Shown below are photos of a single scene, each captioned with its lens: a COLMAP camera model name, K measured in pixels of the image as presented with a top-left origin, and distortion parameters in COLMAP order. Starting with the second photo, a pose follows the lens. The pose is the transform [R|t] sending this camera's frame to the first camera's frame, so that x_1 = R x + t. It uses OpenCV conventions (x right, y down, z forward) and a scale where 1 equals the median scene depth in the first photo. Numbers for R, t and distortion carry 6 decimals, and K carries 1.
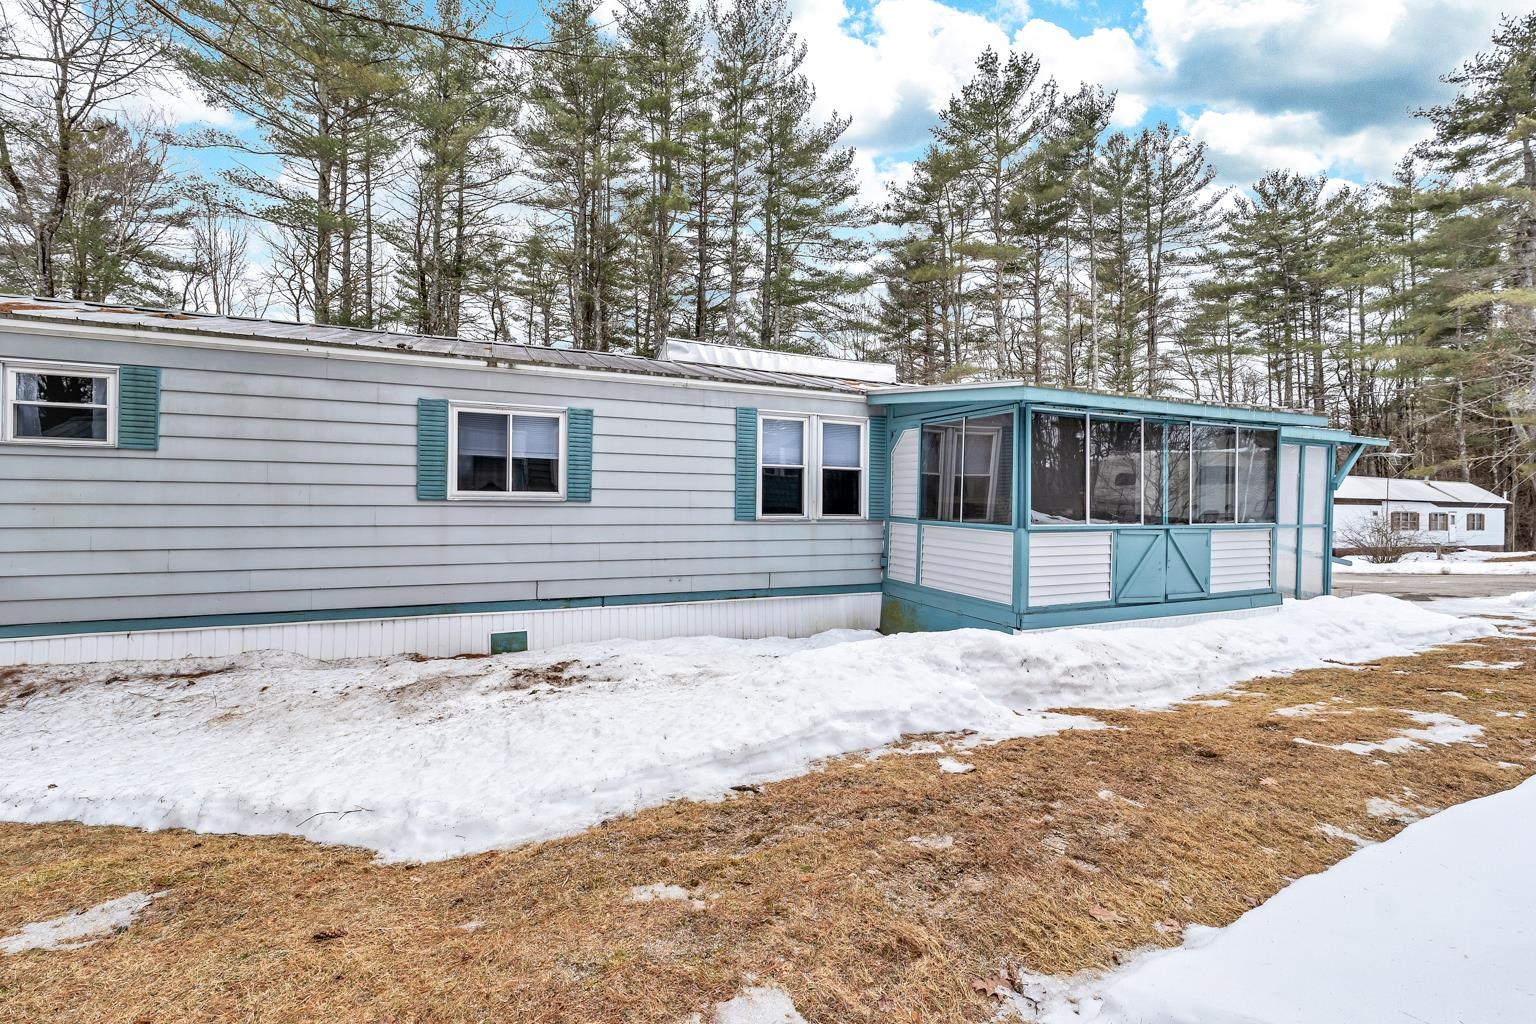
lens RADIAL K [[645.1, 0, 767.2], [0, 645.1, 509.1], [0, 0, 1]] dist [0.003137, -0.000598]
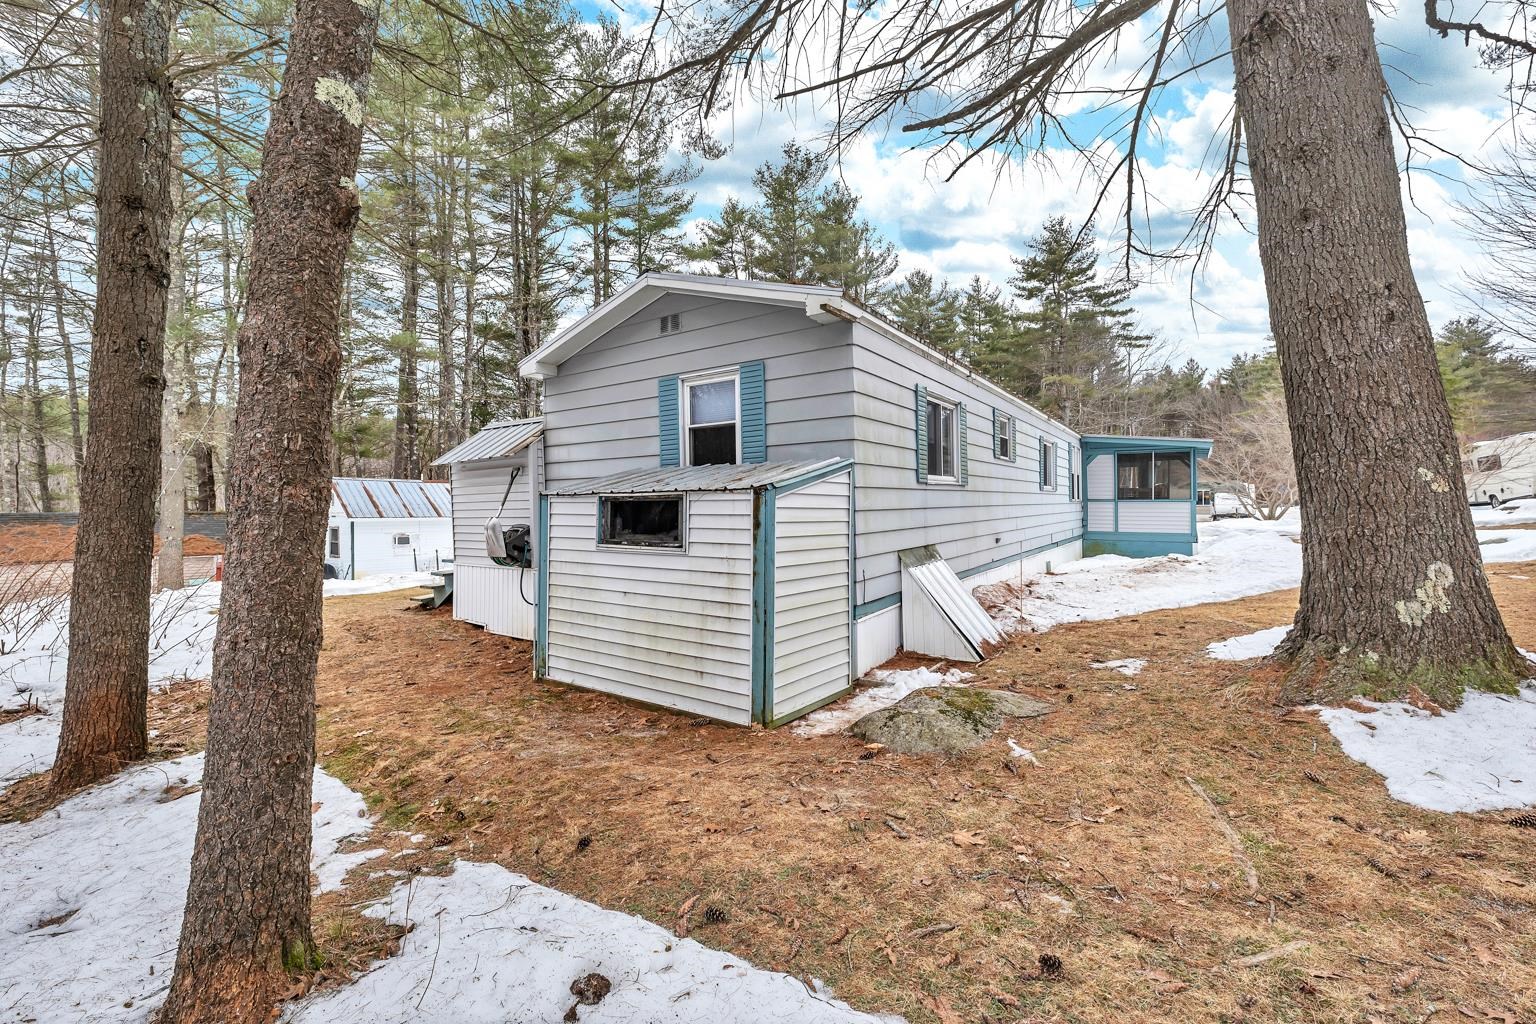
lens RADIAL K [[645.1, 0, 768.4], [0, 645.1, 506.5], [0, 0, 1]] dist [0.003137, -0.000598]
pose [[0.839929, -0.012444, 0.542554, -1.659379], [0.016678, 0.999857, -0.002886, 0.021930], [-0.542440, 0.011473, 0.840016, -0.113245]]
